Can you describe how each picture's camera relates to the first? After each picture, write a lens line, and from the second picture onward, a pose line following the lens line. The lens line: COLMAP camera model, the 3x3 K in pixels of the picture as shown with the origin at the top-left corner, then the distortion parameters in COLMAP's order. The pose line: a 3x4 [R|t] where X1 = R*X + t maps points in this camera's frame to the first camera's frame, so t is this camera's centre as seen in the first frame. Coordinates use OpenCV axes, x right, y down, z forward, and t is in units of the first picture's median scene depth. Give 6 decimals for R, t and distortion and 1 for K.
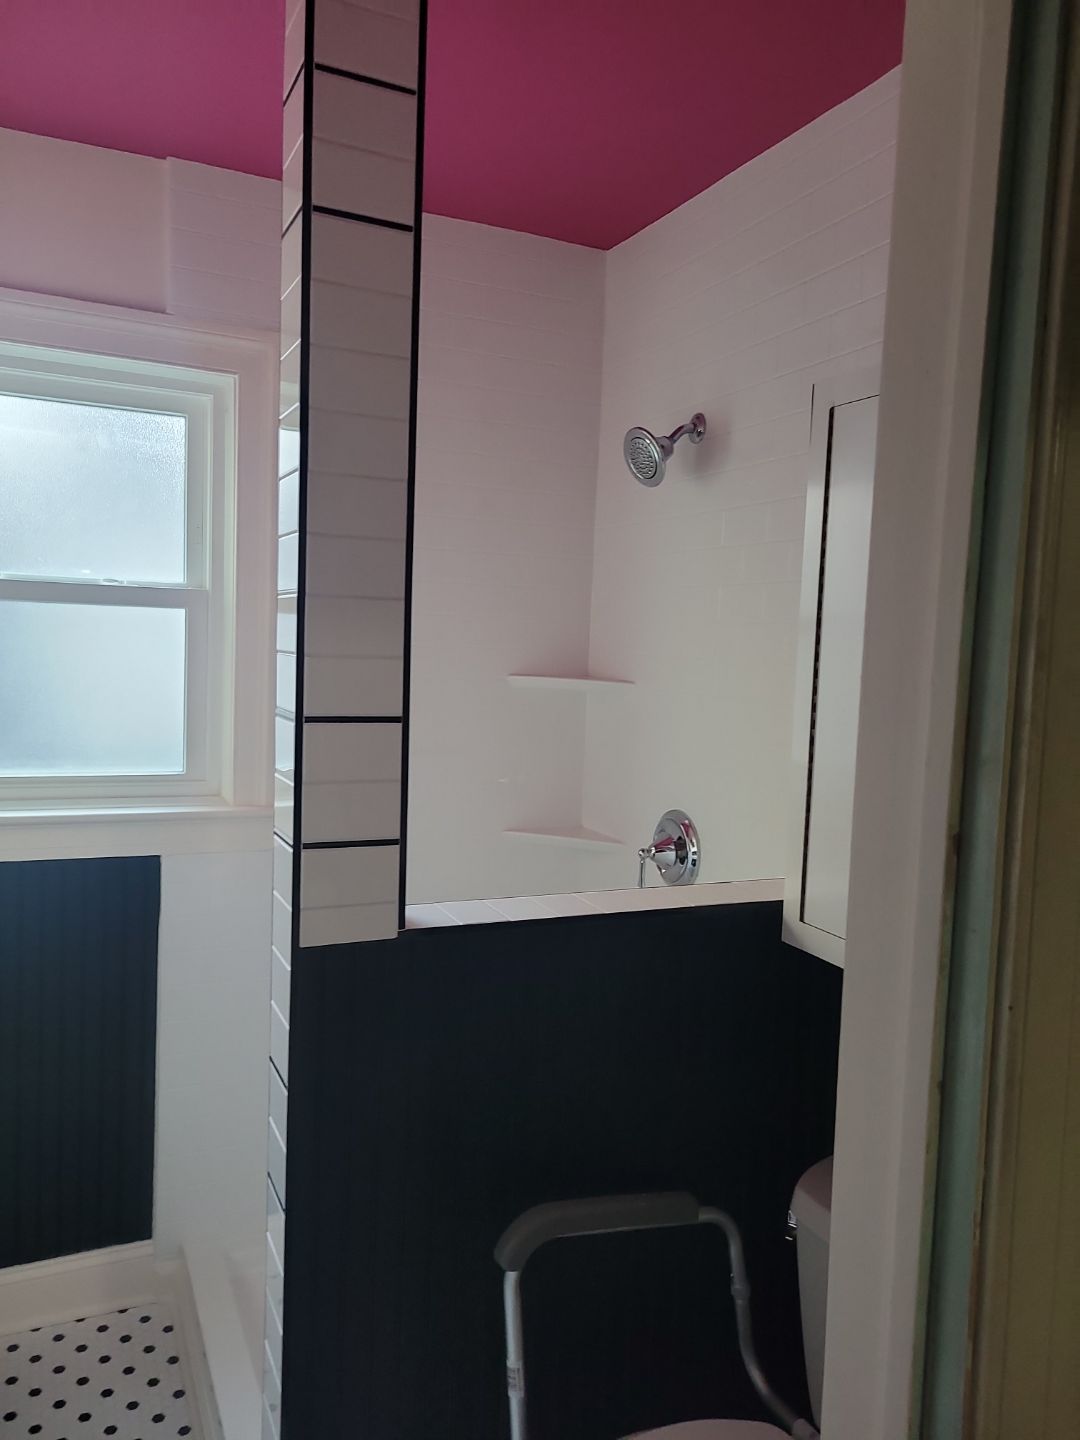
lens RADIAL K [[1071.3, 0, 506.3], [0, 1071.3, 716.6], [0, 0, 1]] dist [0.061302, -0.027901]
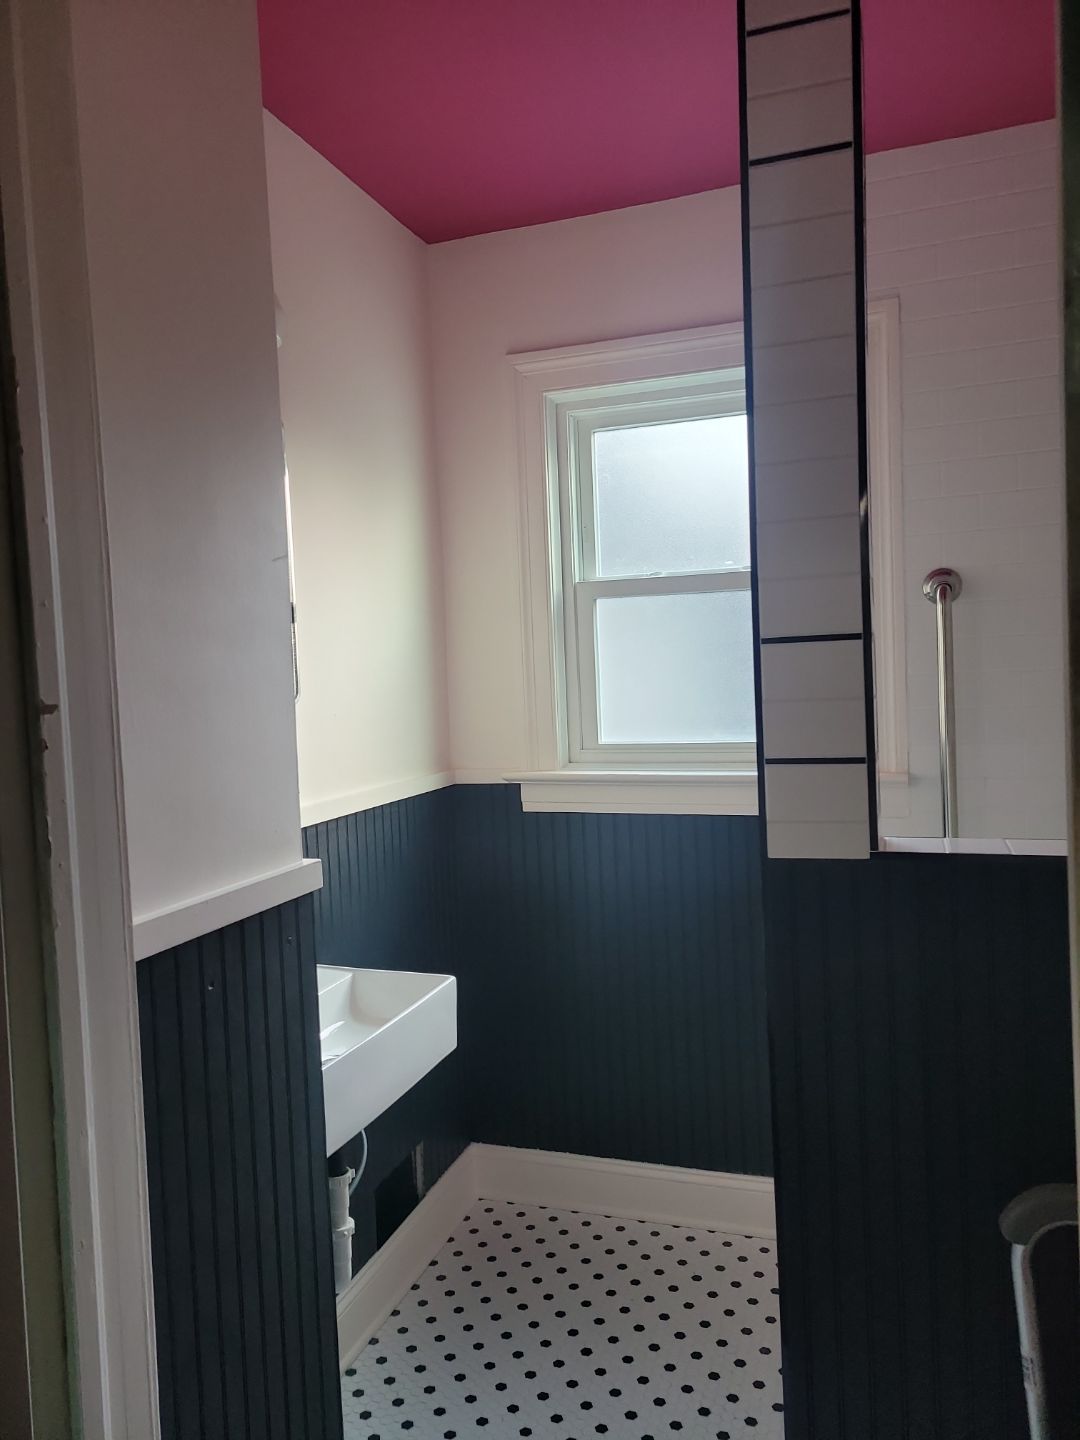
lens RADIAL K [[1071.3, 0, 530.2], [0, 1071.3, 709.8], [0, 0, 1]] dist [0.061302, -0.027901]
pose [[0.728960, -0.051803, -0.682593, 0.323640], [0.025314, 0.998491, -0.048743, 0.101850], [0.684088, 0.018253, 0.729171, 0.065097]]
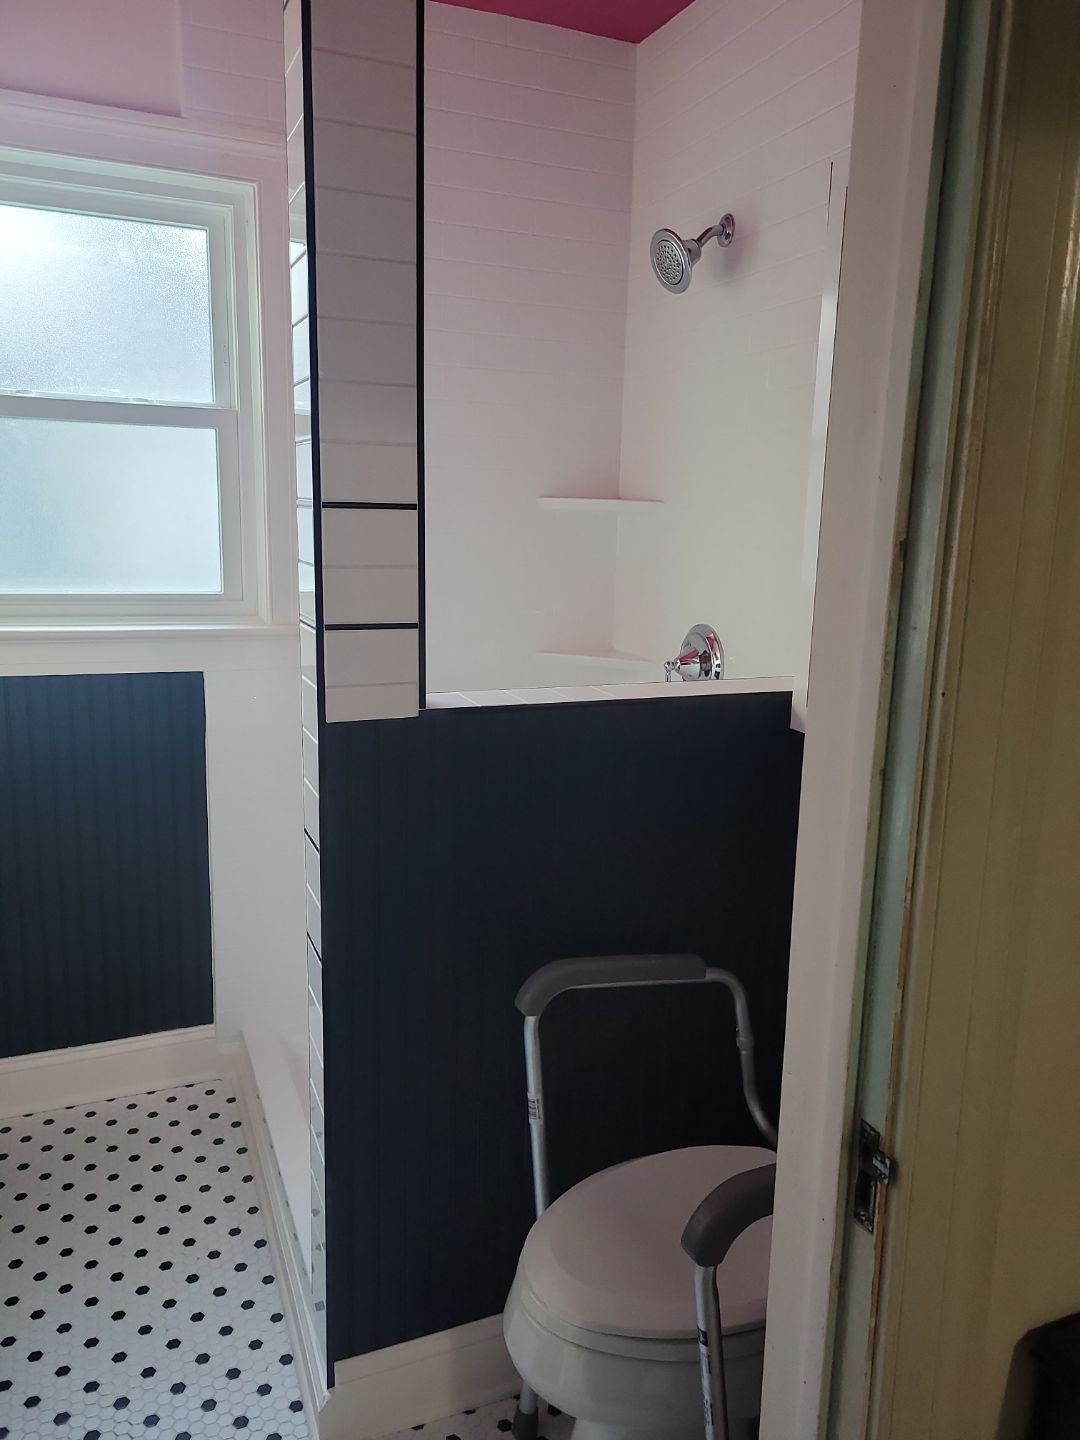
lens RADIAL K [[1071.3, 0, 546.2], [0, 1071.3, 705.1], [0, 0, 1]] dist [0.061302, -0.027901]
pose [[0.999823, -0.009250, -0.016374, 0.038395], [0.011005, 0.993815, 0.110501, 0.073070], [0.015250, -0.110661, 0.993741, -0.042297]]
